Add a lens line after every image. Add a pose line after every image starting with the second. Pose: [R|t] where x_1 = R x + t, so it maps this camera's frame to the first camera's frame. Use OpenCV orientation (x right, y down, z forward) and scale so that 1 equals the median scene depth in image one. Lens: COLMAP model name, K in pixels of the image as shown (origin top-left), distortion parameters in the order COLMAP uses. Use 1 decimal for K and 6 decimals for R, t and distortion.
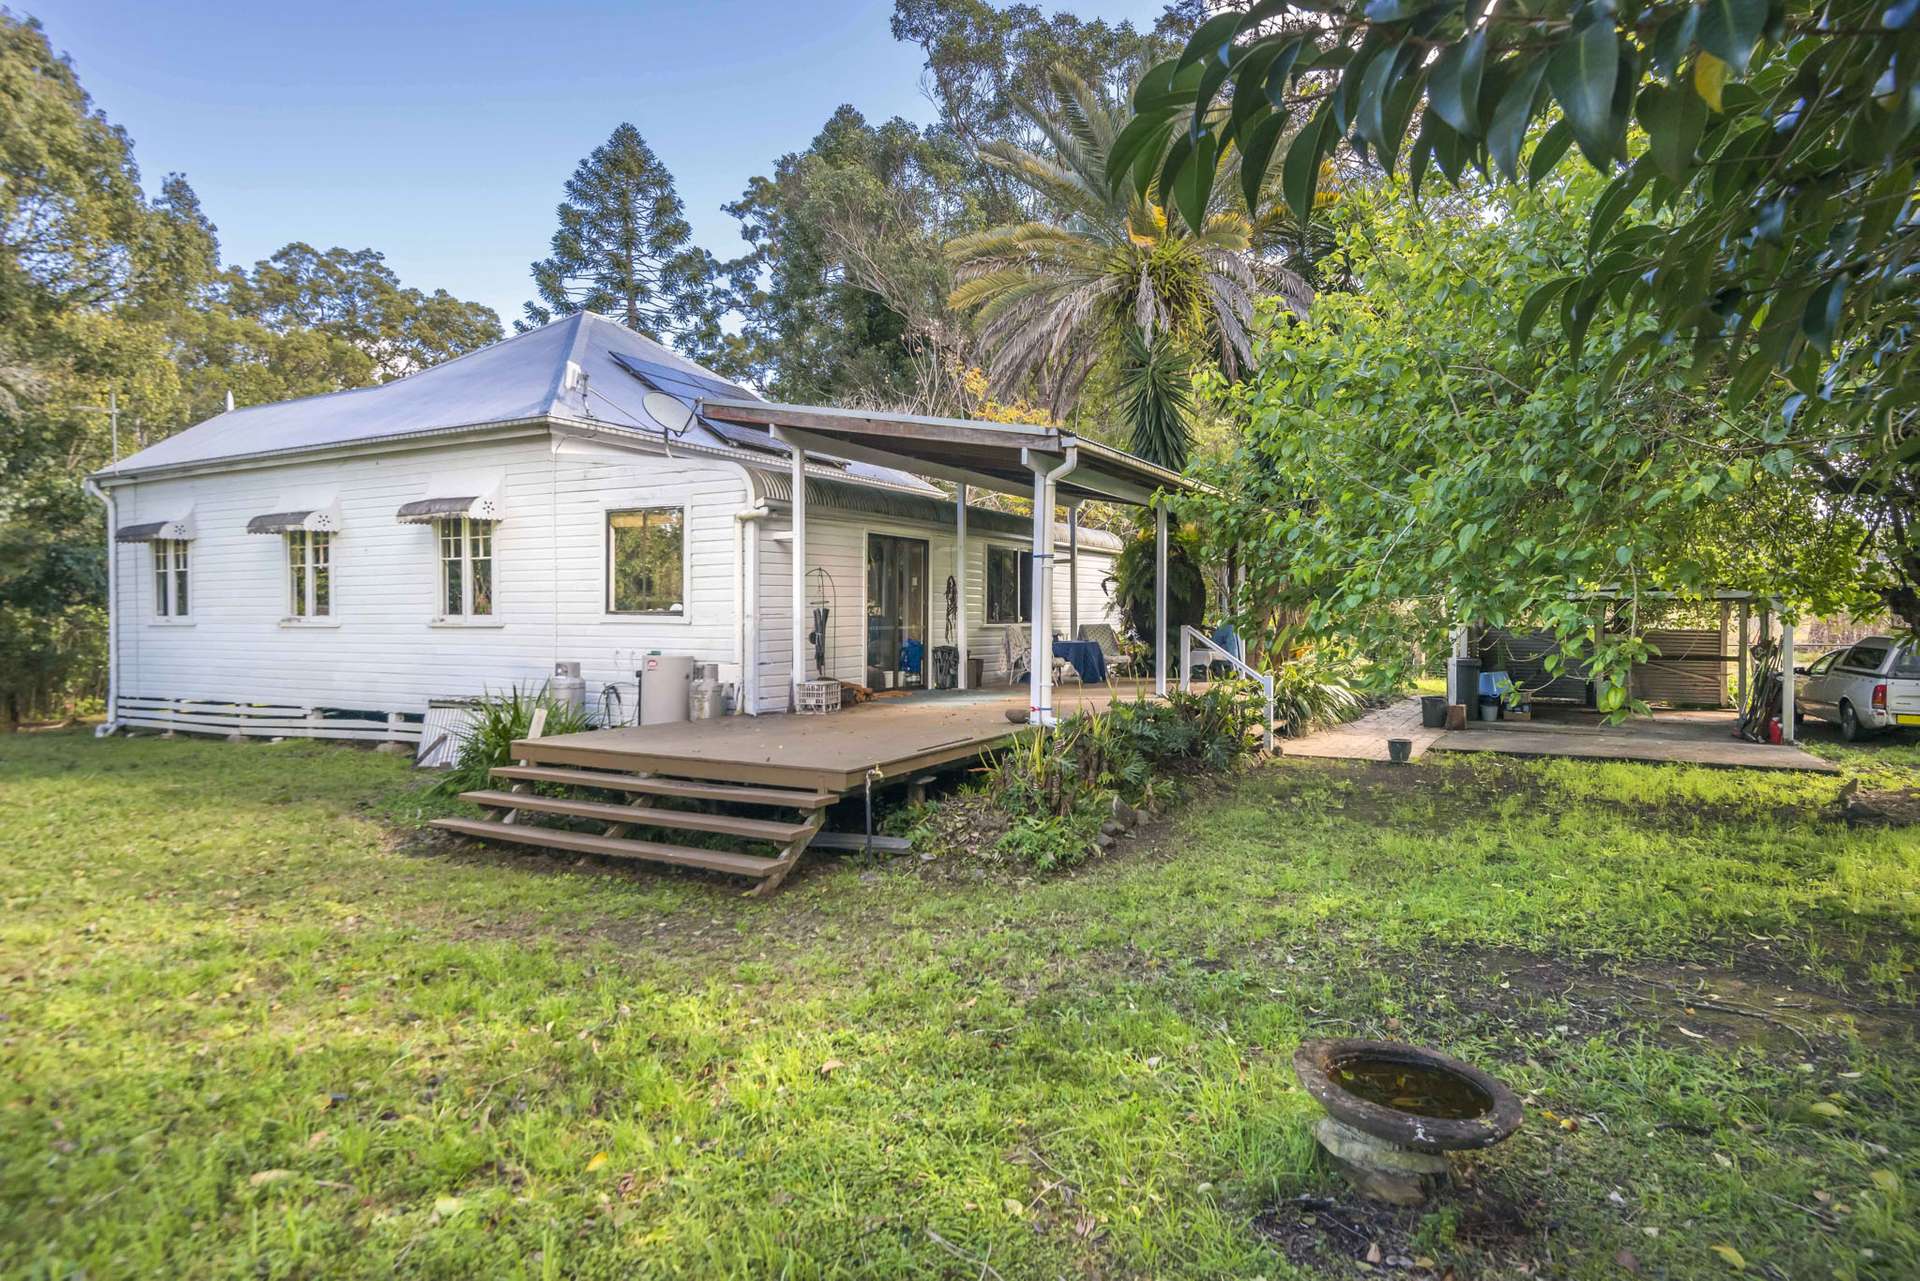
lens RADIAL K [[1053.7, 0, 961.6], [0, 1053.7, 633.4], [0, 0, 1]] dist [0.000489, -0.000060]
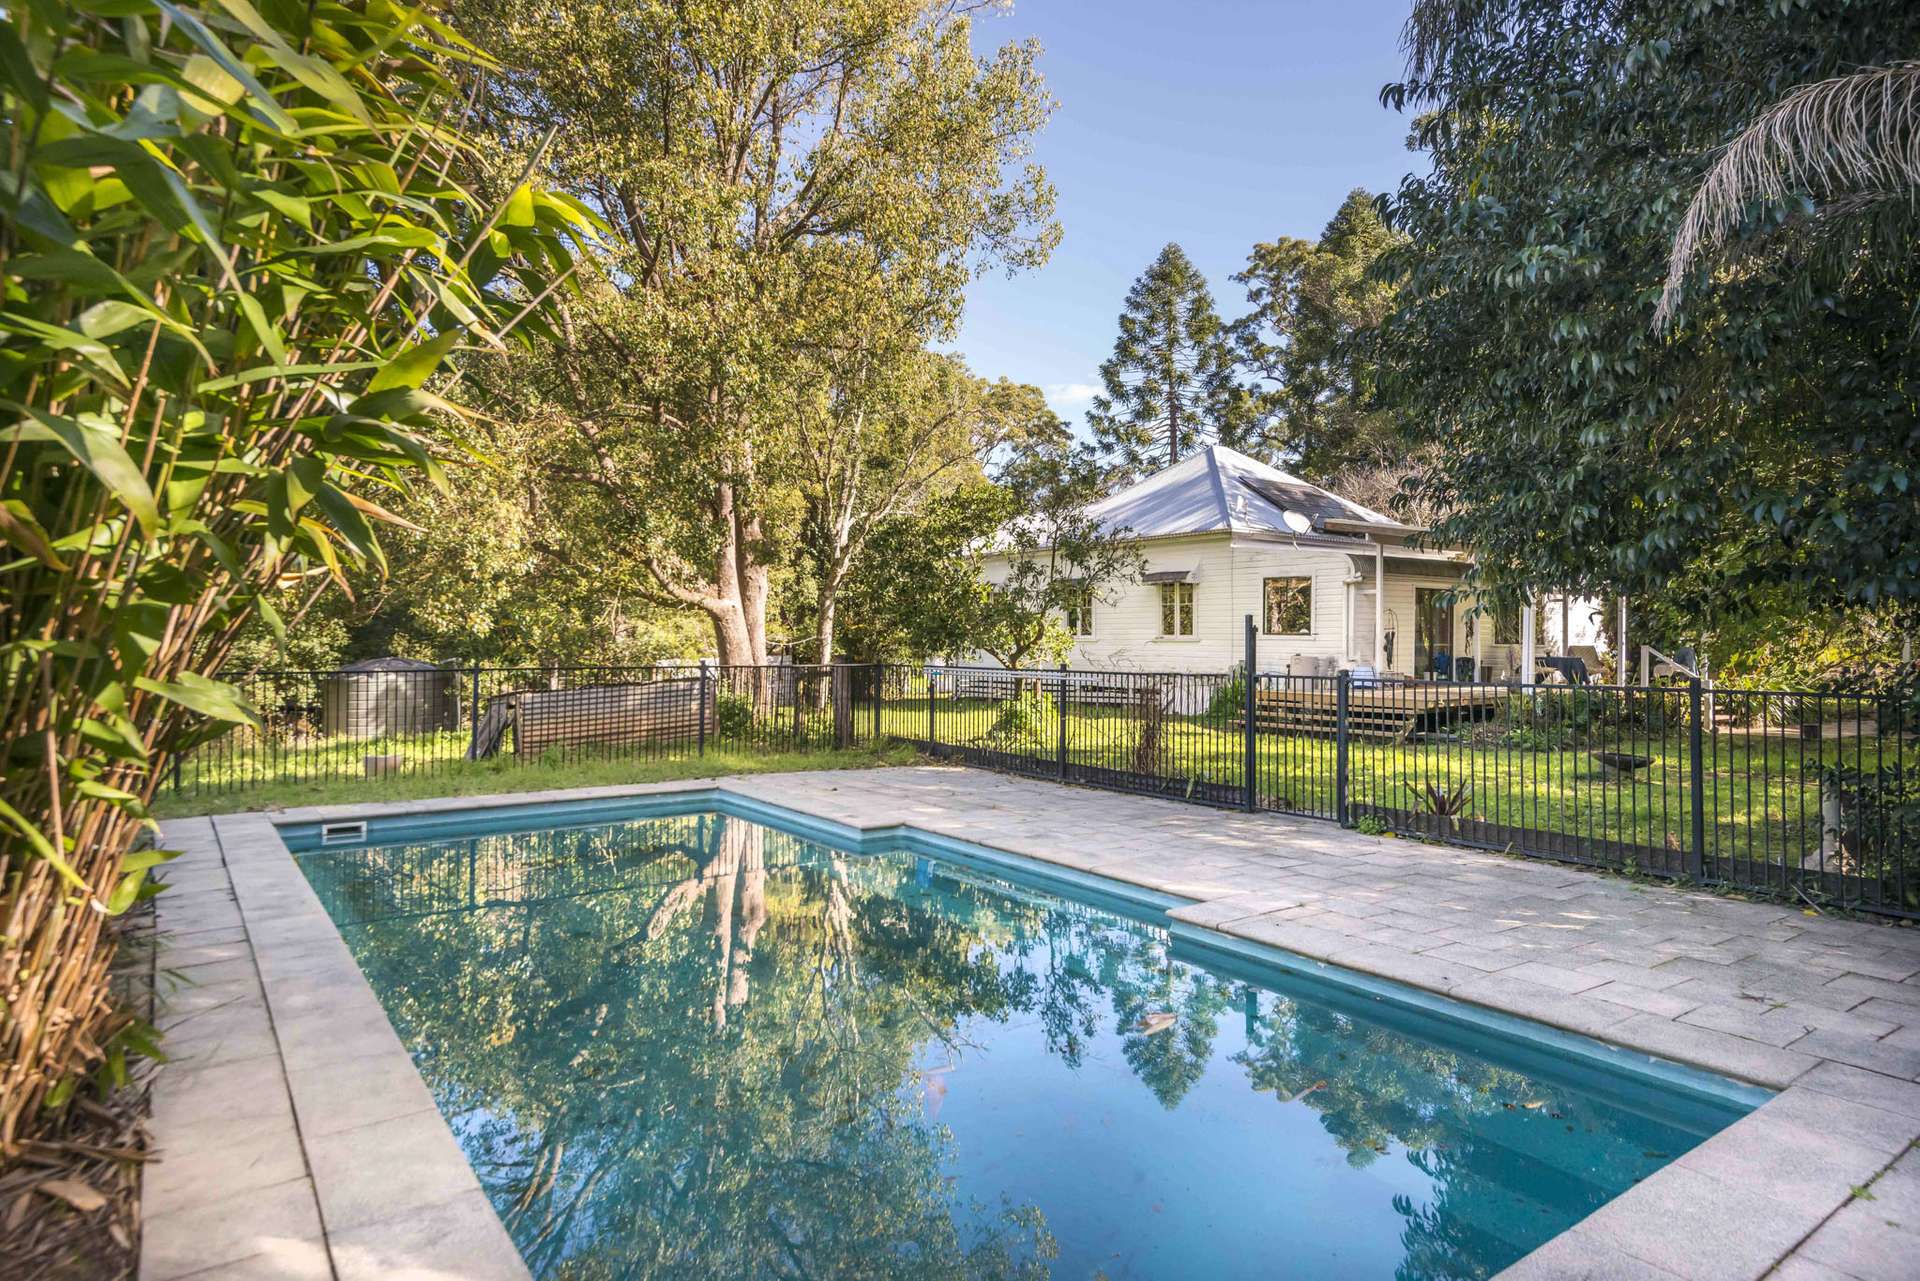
lens RADIAL K [[1078.6, 0, 955.7], [0, 1078.6, 635.3], [0, 0, 1]] dist [0.008177, 0.001481]
pose [[0.906017, 0.006416, -0.423192, -0.018095], [-0.017268, 0.999613, -0.021815, 0.022819], [0.422888, 0.027072, 0.905777, -0.639168]]
